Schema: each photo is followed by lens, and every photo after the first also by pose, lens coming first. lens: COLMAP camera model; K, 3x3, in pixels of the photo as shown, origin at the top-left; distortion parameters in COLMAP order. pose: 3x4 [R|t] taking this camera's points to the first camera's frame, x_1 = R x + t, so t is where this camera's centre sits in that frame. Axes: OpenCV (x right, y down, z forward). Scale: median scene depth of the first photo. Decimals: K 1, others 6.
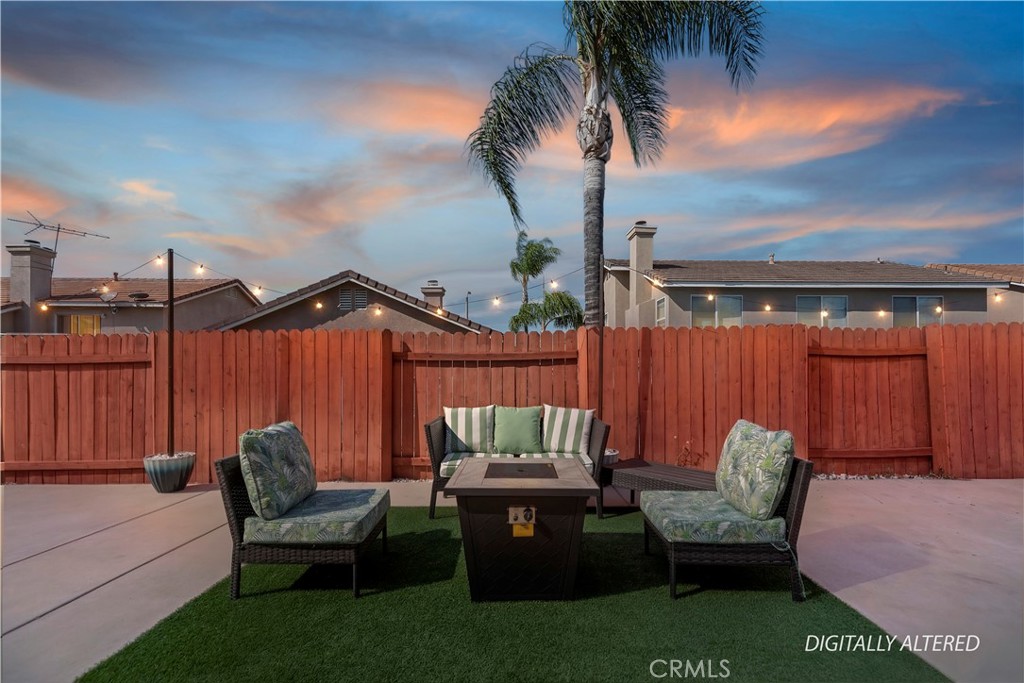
lens RADIAL K [[428.9, 0, 517.0], [0, 428.9, 375.6], [0, 0, 1]] dist [0.001667, -0.000423]
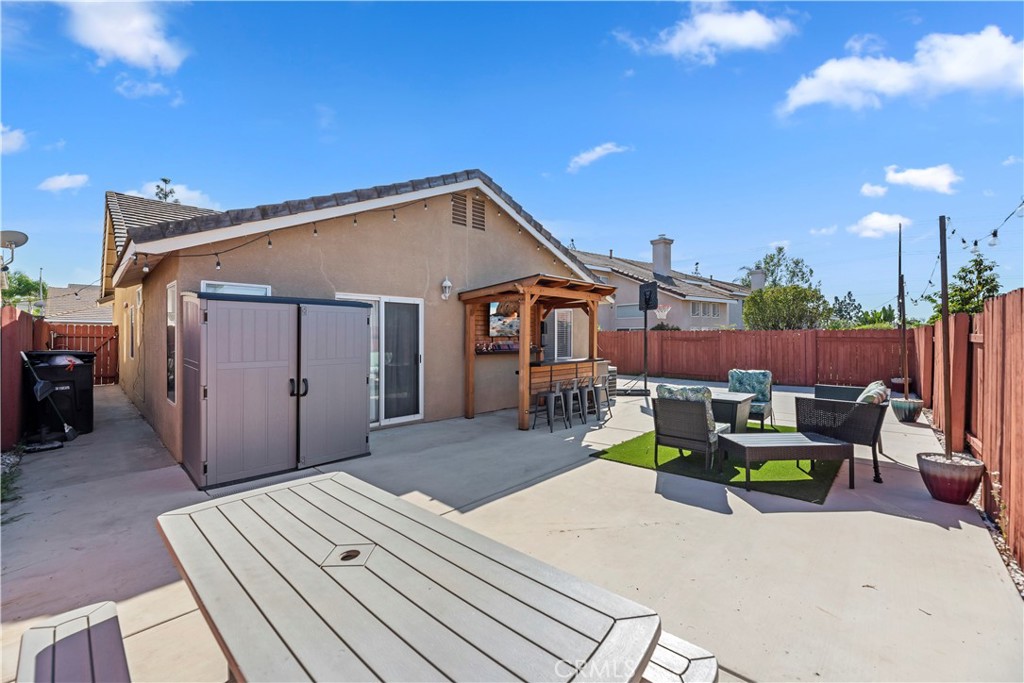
lens RADIAL K [[421.4, 0, 514.3], [0, 421.4, 337.4], [0, 0, 1]] dist [-0.000293, 0.000036]
pose [[-0.665202, 0.000977, -0.746663, 1.428630], [-0.000189, 0.999999, 0.001477, -0.056037], [0.746663, 0.001123, -0.665201, 0.980162]]
